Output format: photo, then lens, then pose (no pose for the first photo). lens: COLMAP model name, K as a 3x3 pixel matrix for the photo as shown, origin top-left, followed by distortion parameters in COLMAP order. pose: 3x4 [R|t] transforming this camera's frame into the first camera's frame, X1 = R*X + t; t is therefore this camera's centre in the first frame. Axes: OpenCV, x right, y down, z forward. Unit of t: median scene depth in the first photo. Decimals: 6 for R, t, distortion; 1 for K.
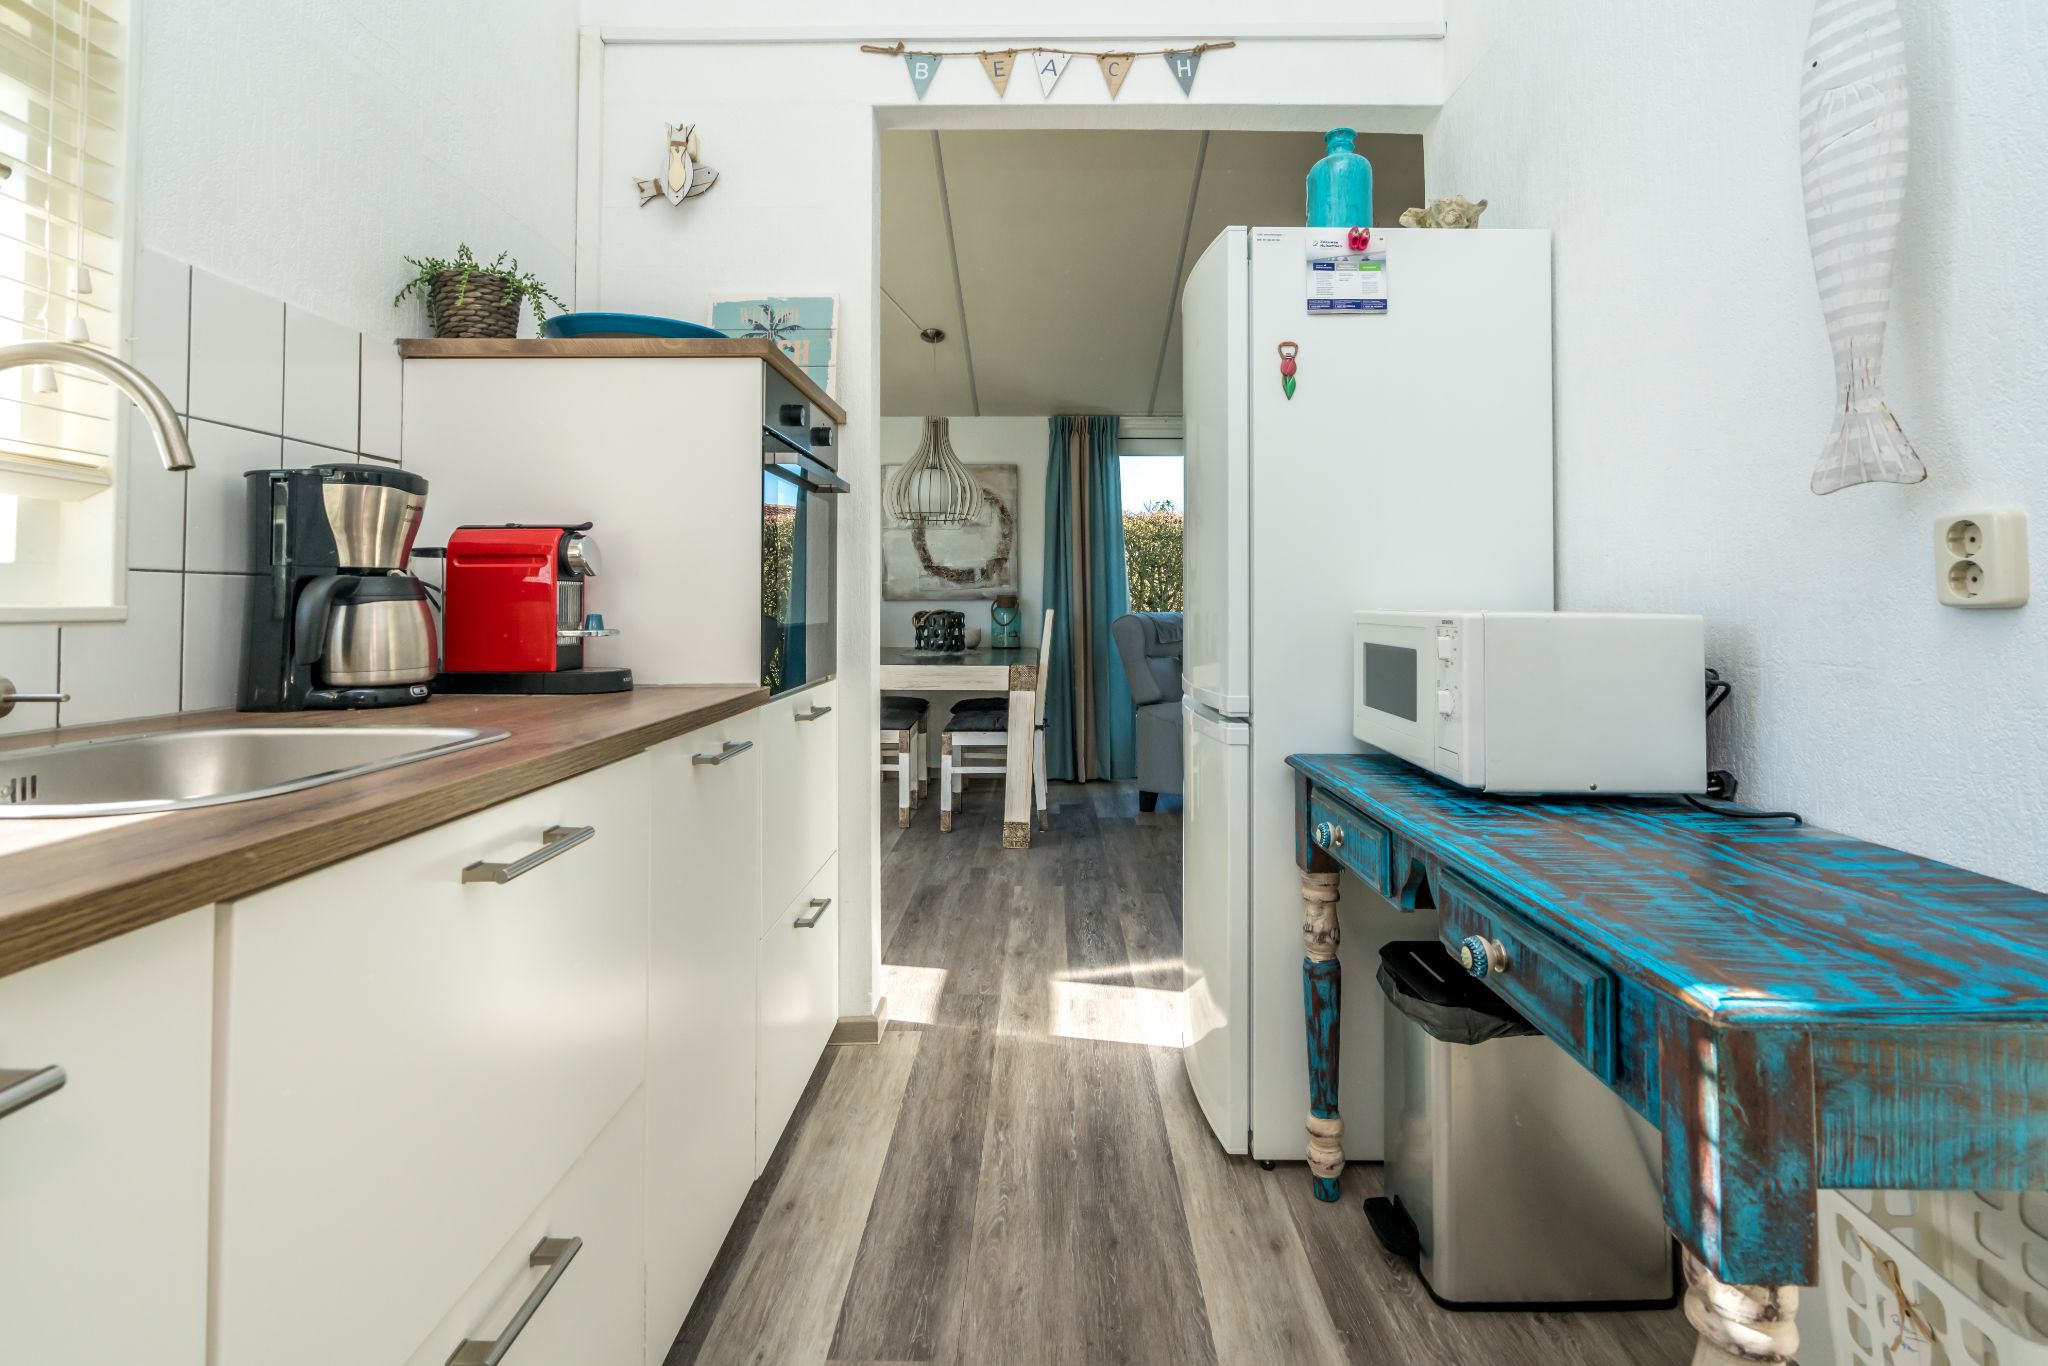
lens RADIAL K [[970.4, 0, 1047.6], [0, 970.4, 580.1], [0, 0, 1]] dist [-0.001475, 0.000602]
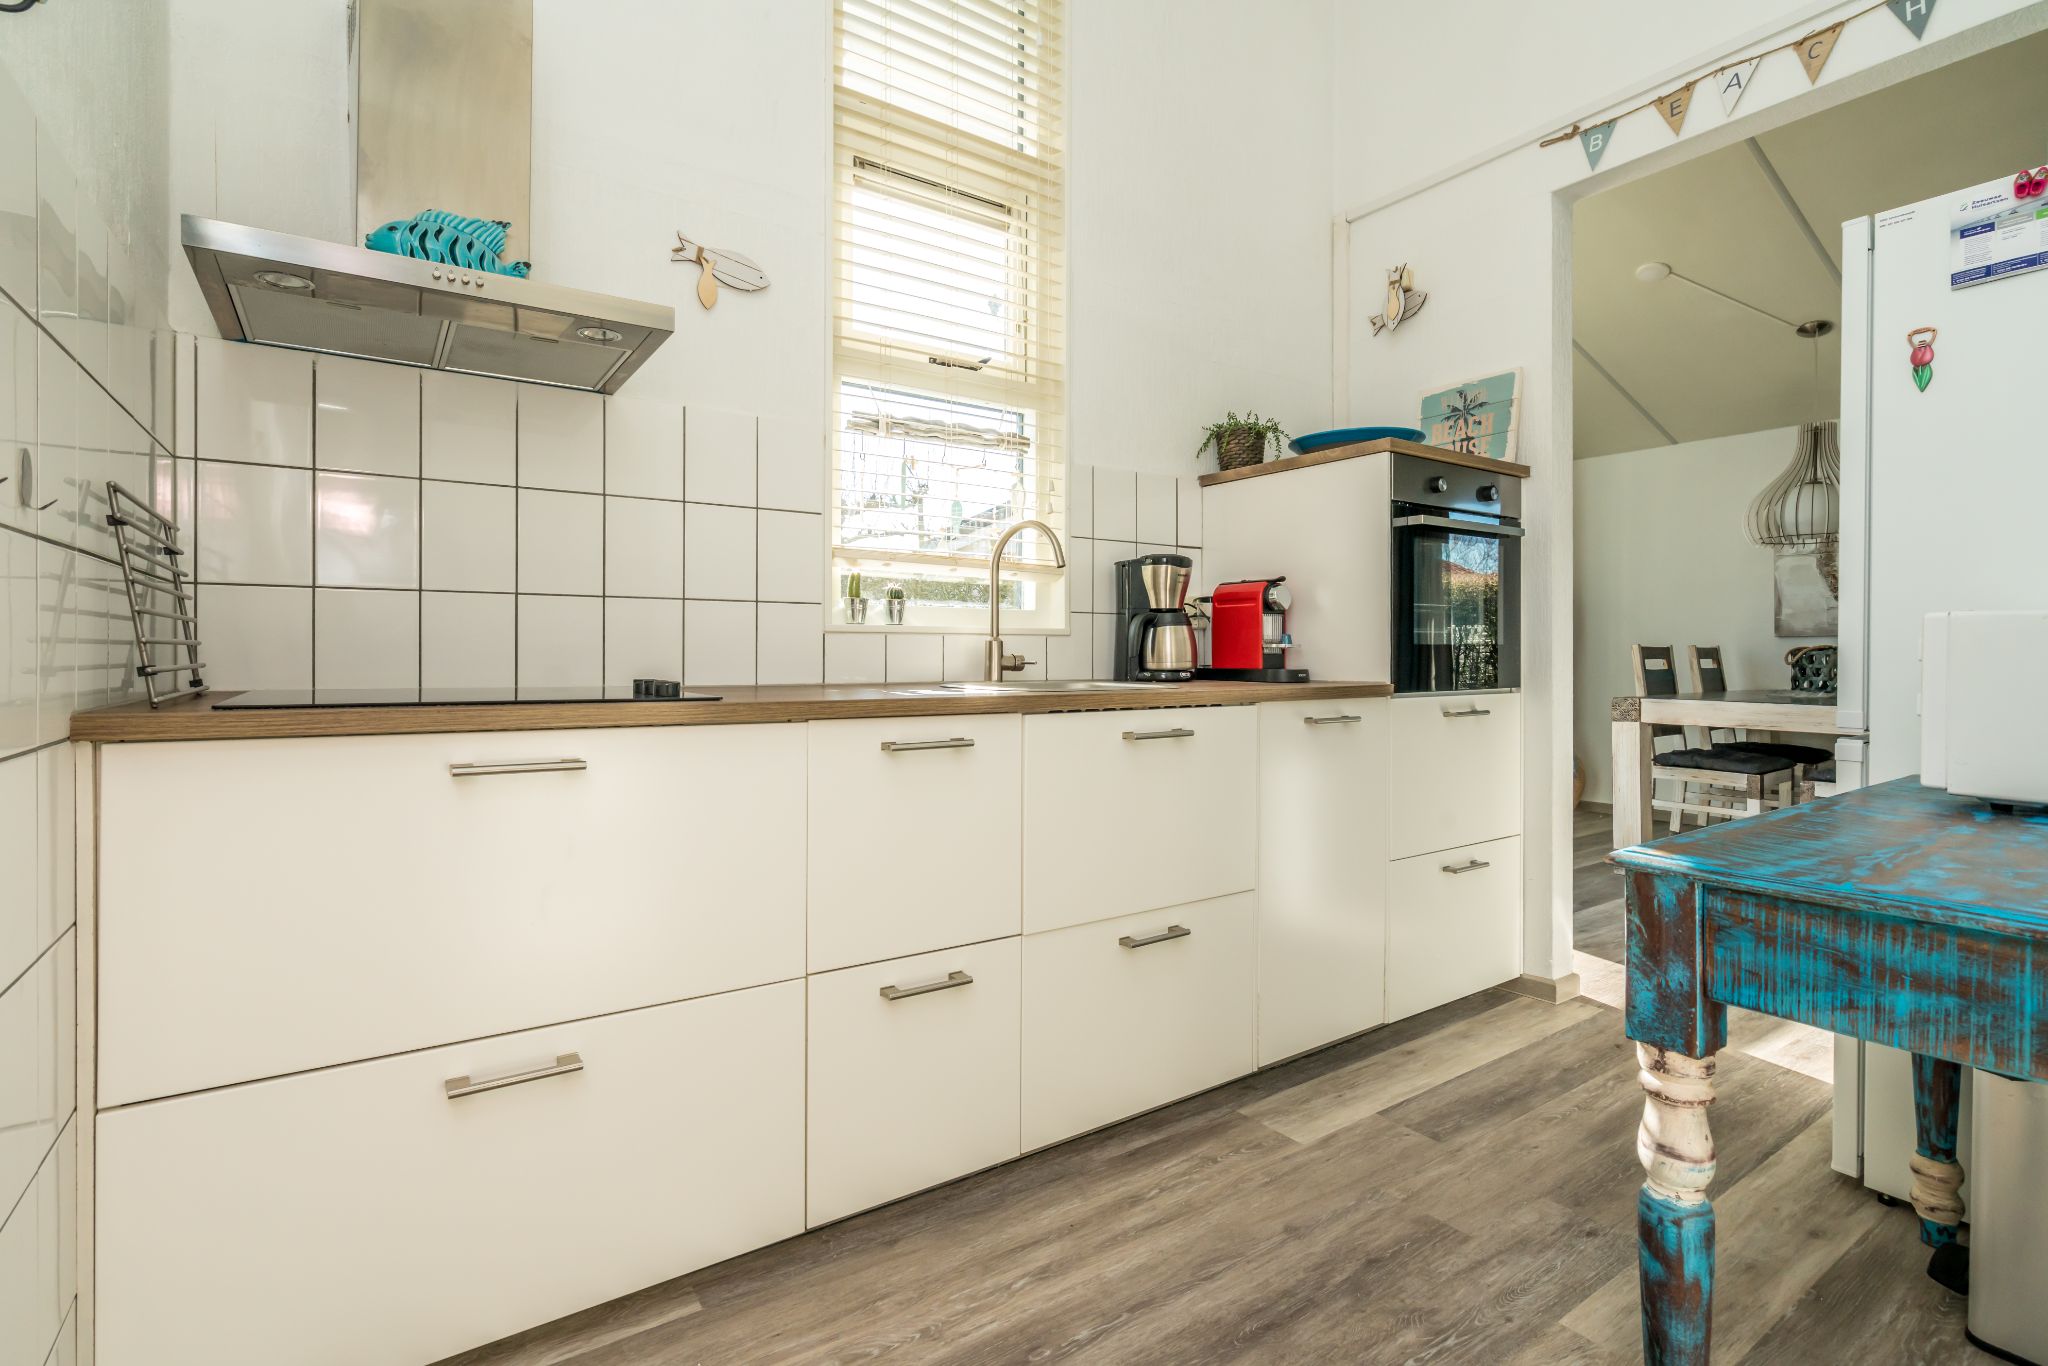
lens RADIAL K [[964.0, 0, 1024.0], [0, 964.0, 683.0], [0, 0, 1]] dist [0.002838, 0.000556]
pose [[0.573407, 0.025542, -0.818873, 0.545241], [0.019187, 0.998821, 0.044591, 0.034185], [0.819046, -0.041281, 0.572241, -0.243009]]
